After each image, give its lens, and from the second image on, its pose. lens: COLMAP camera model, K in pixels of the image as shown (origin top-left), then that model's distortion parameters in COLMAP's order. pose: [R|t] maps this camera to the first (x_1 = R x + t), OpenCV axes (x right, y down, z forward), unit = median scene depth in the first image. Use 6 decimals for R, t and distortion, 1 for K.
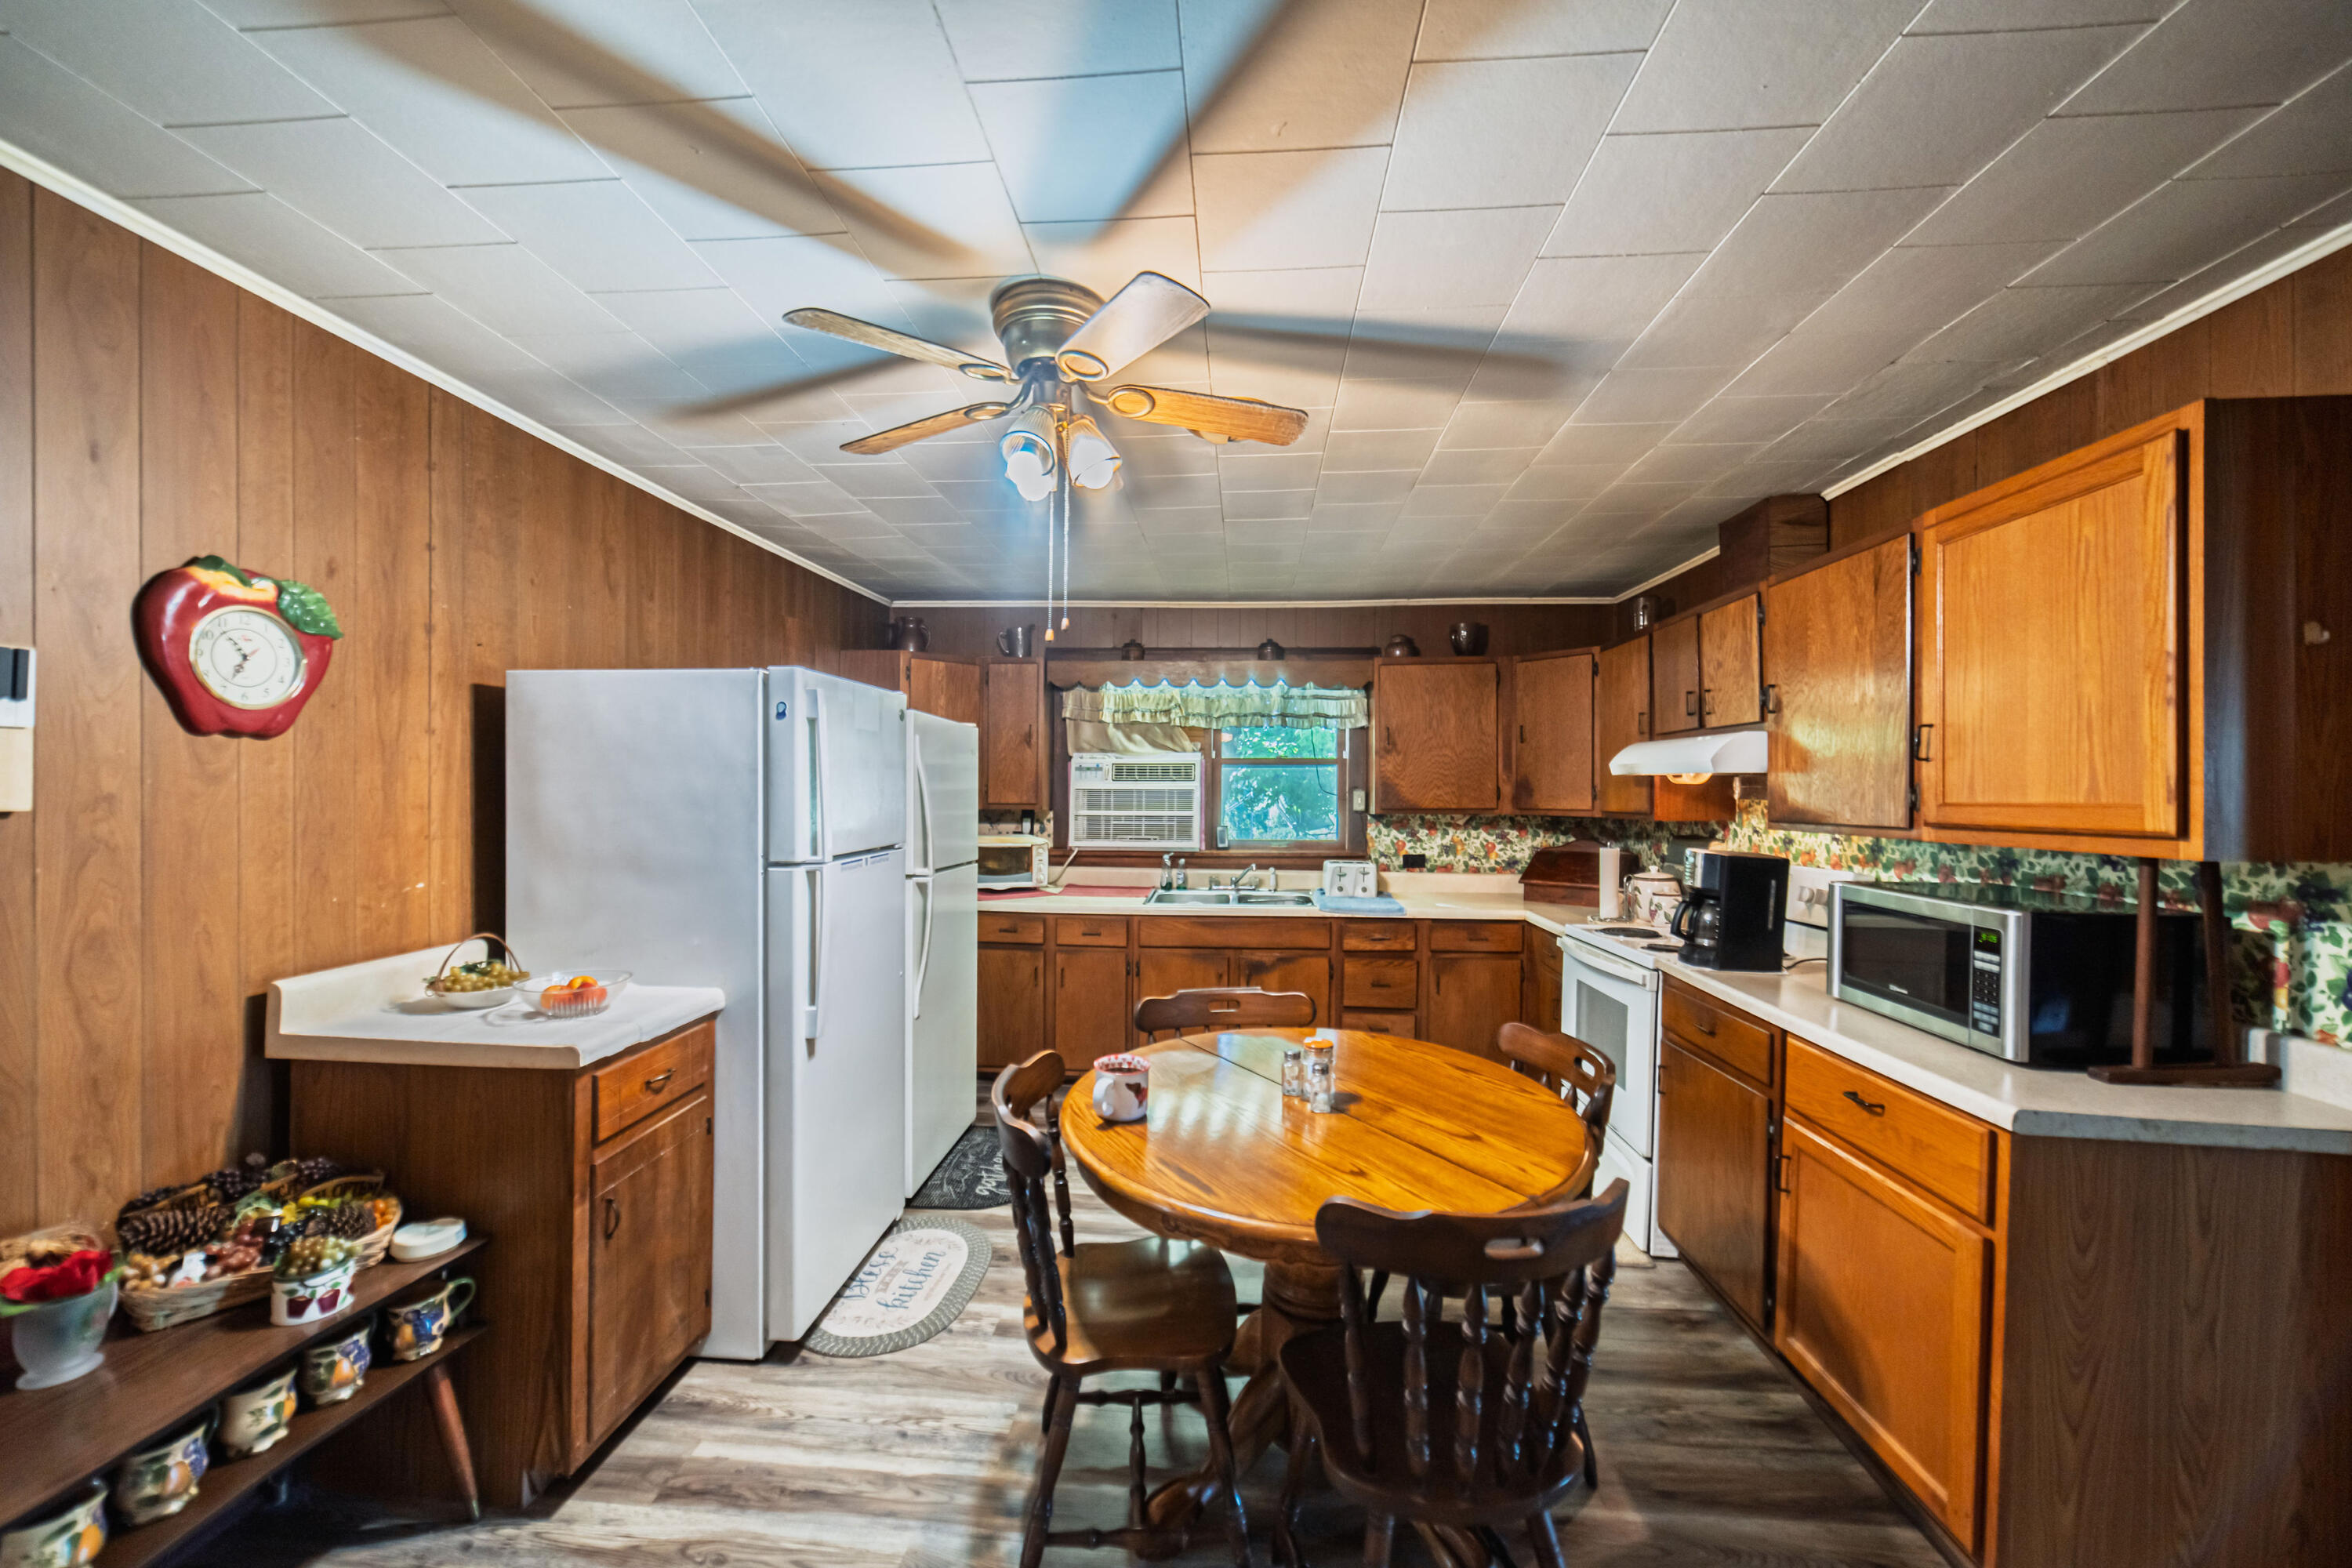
lens RADIAL K [[894.9, 0, 1181.2], [0, 894.9, 792.0], [0, 0, 1]] dist [0.001528, 0.000415]
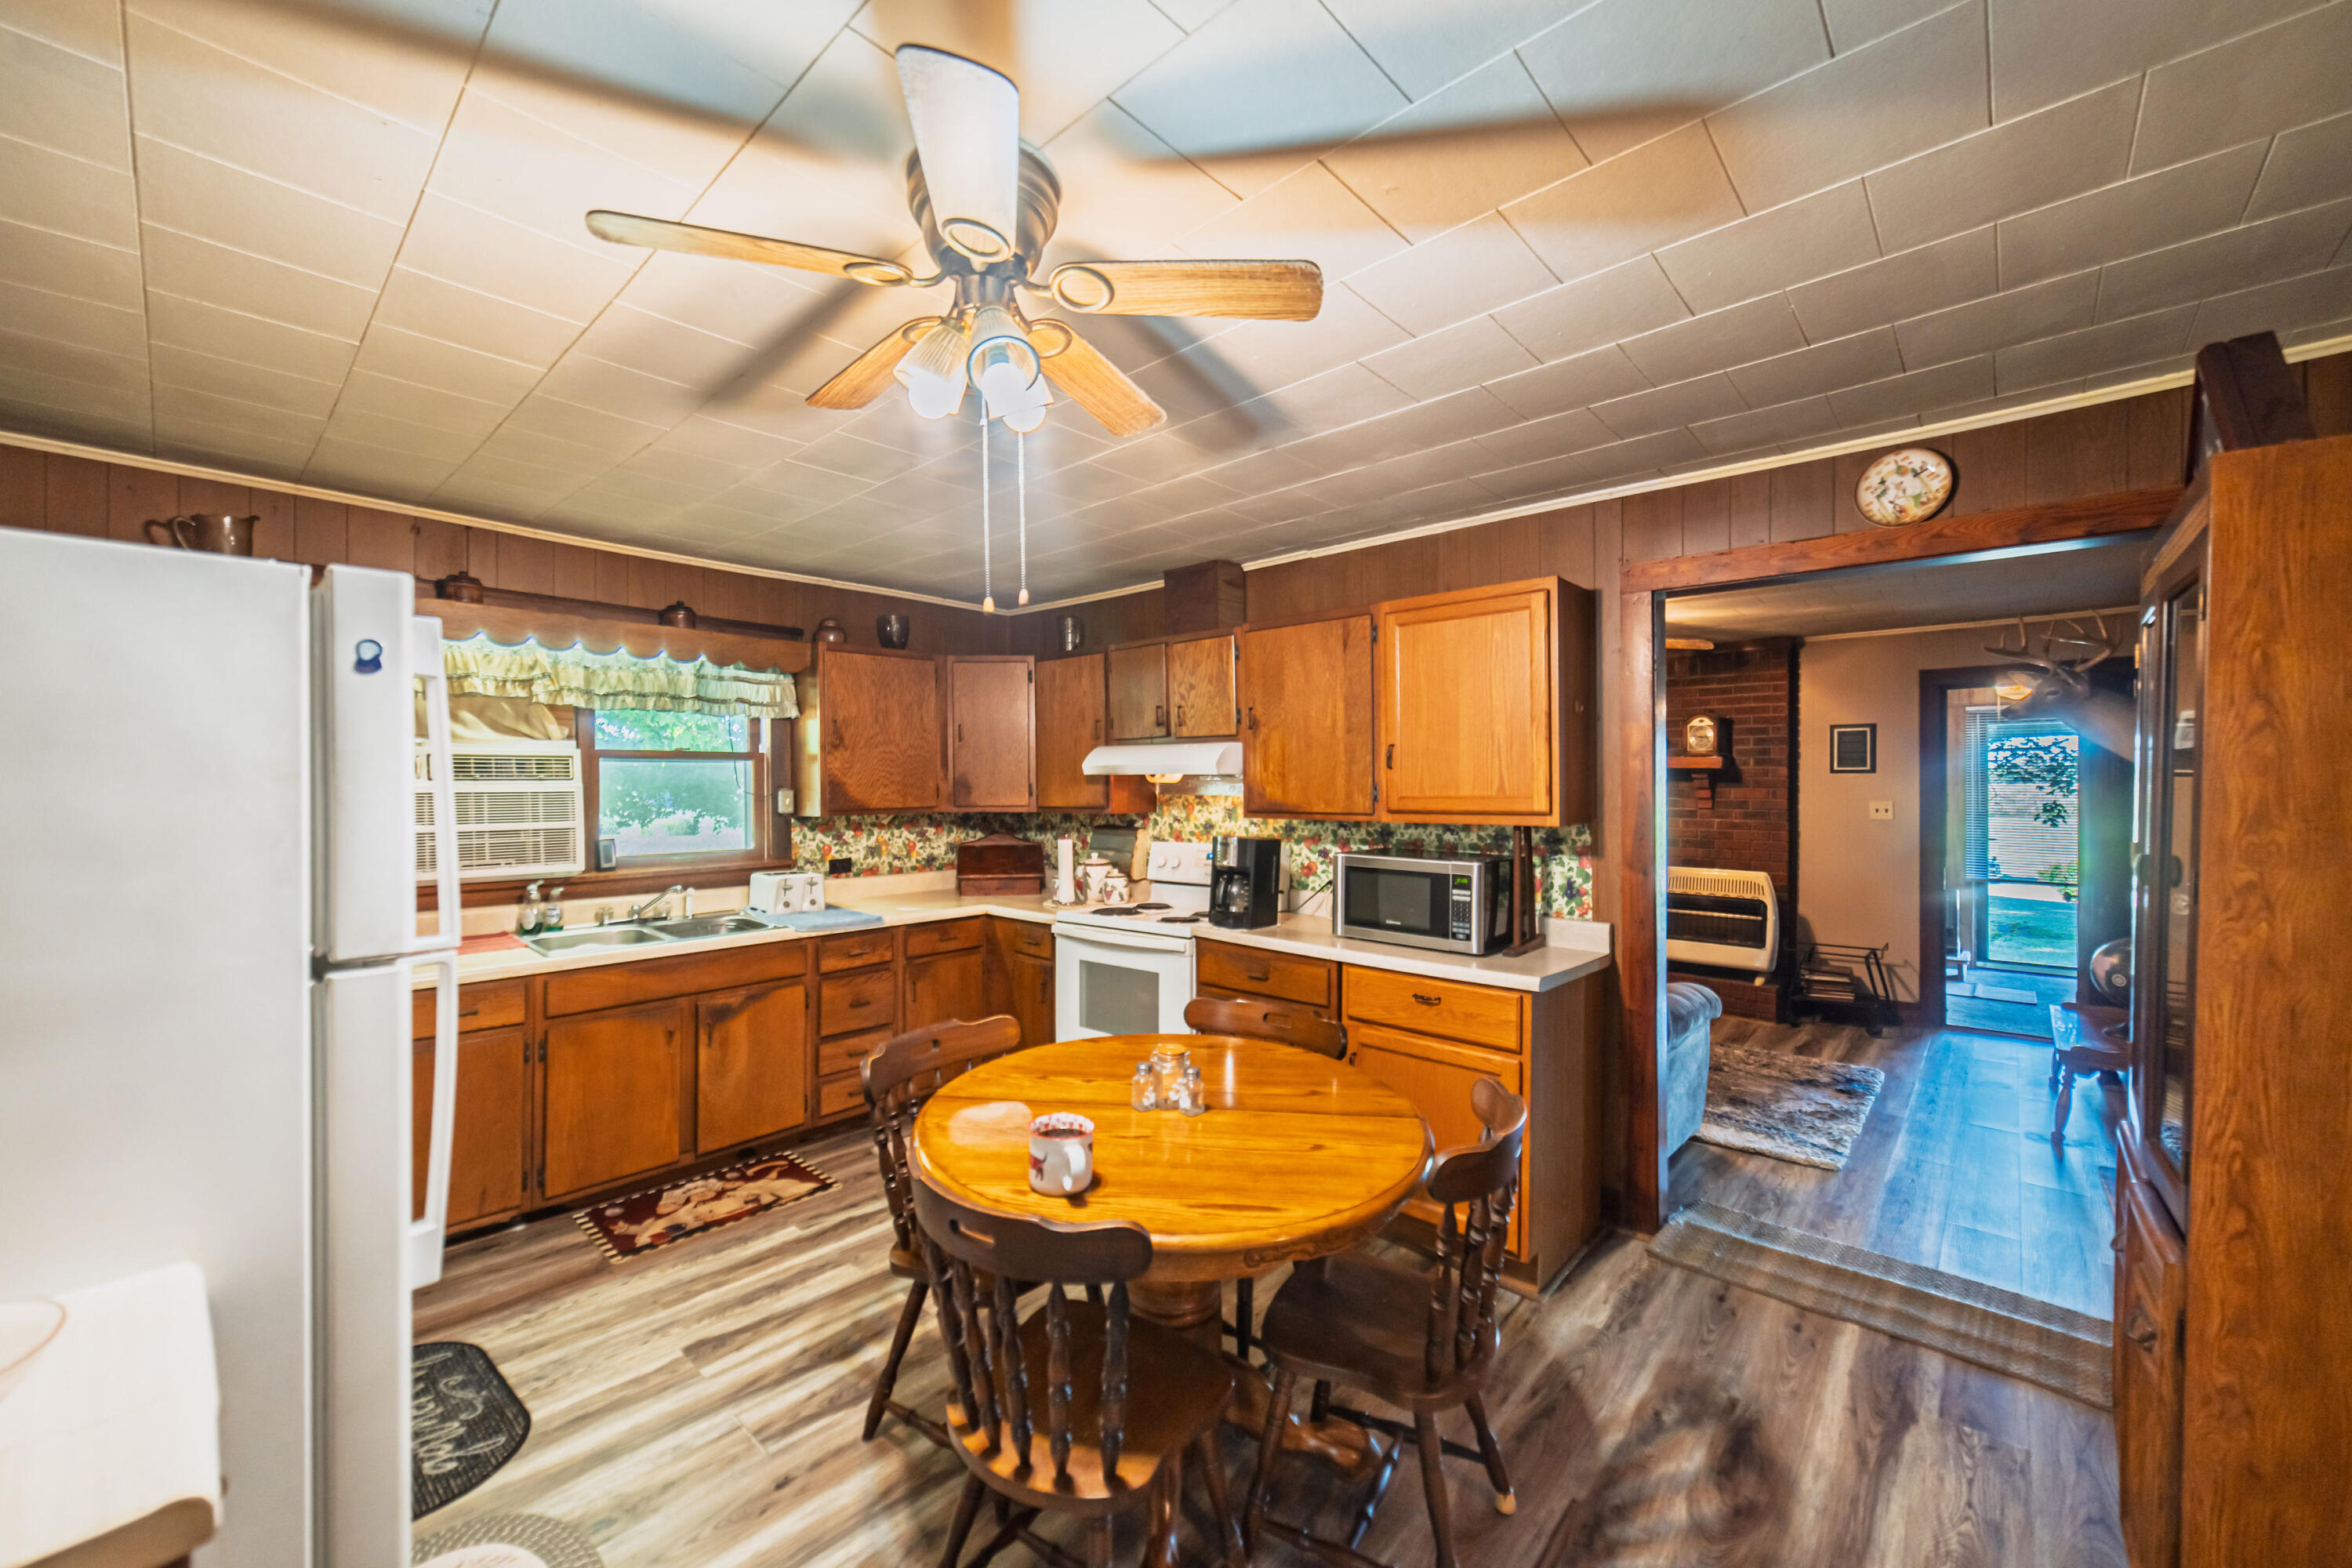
lens RADIAL K [[908.0, 0, 1176.0], [0, 908.0, 784.0], [0, 0, 1]] dist [0.000535, 0.000425]
pose [[0.615179, -0.007475, 0.788352, -0.298024], [0.008194, 0.999962, 0.003087, -0.008191], [-0.788345, 0.004561, 0.615216, 0.174298]]
